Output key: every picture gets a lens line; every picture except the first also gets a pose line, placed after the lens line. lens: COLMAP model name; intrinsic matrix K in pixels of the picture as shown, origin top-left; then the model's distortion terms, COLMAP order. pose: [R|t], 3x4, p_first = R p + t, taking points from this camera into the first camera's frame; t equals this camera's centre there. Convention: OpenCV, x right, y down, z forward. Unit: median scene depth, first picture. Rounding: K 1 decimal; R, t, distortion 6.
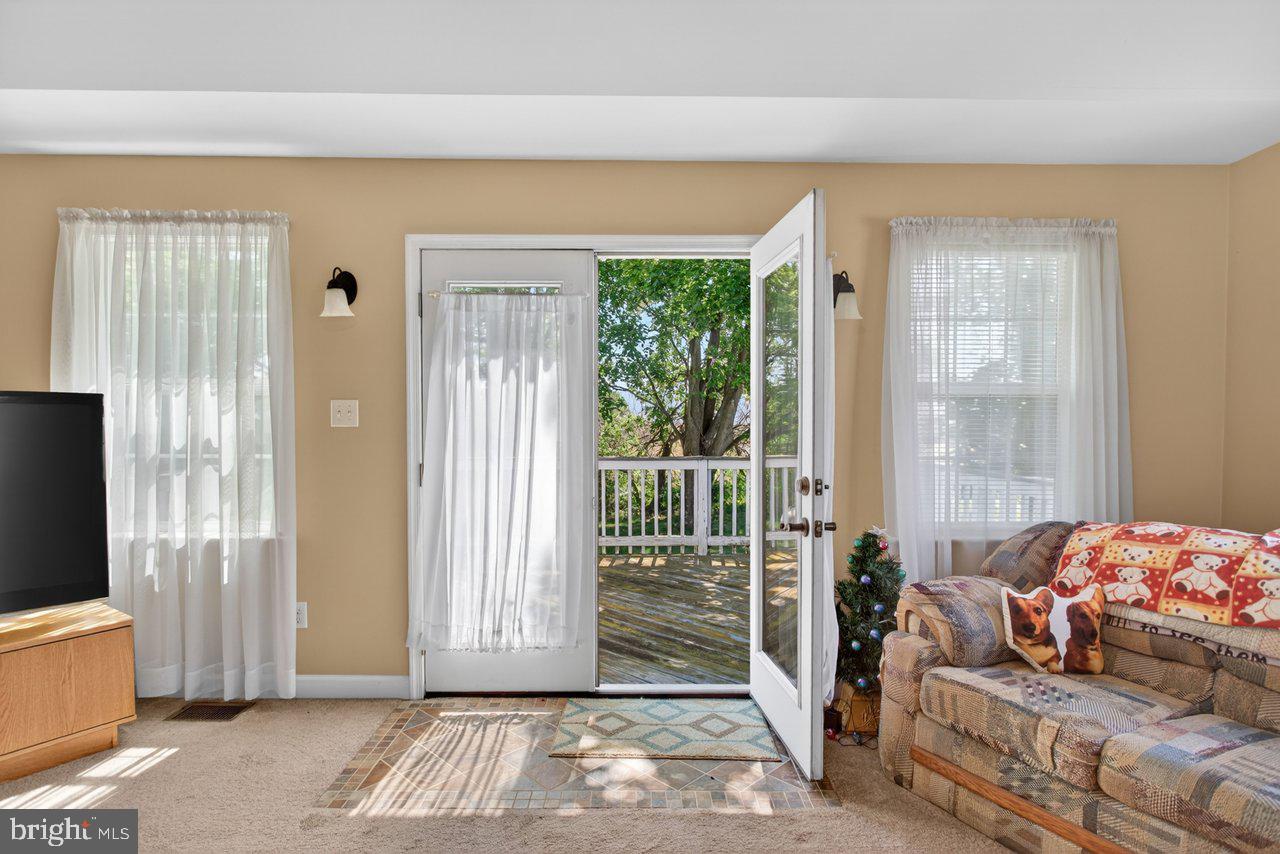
lens RADIAL K [[616.3, 0, 636.4], [0, 616.3, 417.3], [0, 0, 1]] dist [-0.002656, -0.000610]
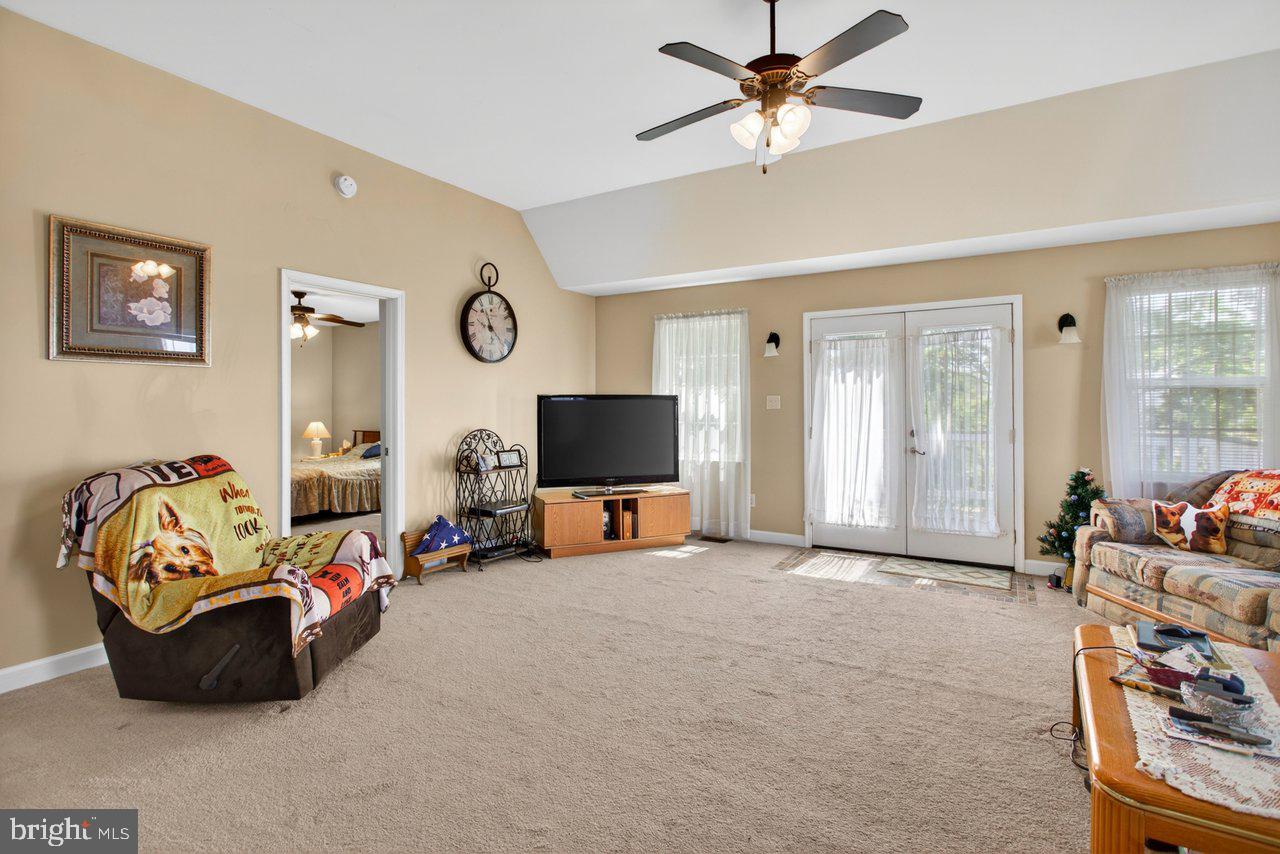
lens RADIAL K [[616.3, 0, 636.4], [0, 616.3, 417.3], [0, 0, 1]] dist [-0.002656, -0.000610]
pose [[0.850320, 0.004186, -0.526250, 0.239196], [0.009735, 0.999672, 0.023683, -0.010668], [0.526177, -0.025261, 0.850000, -1.086350]]
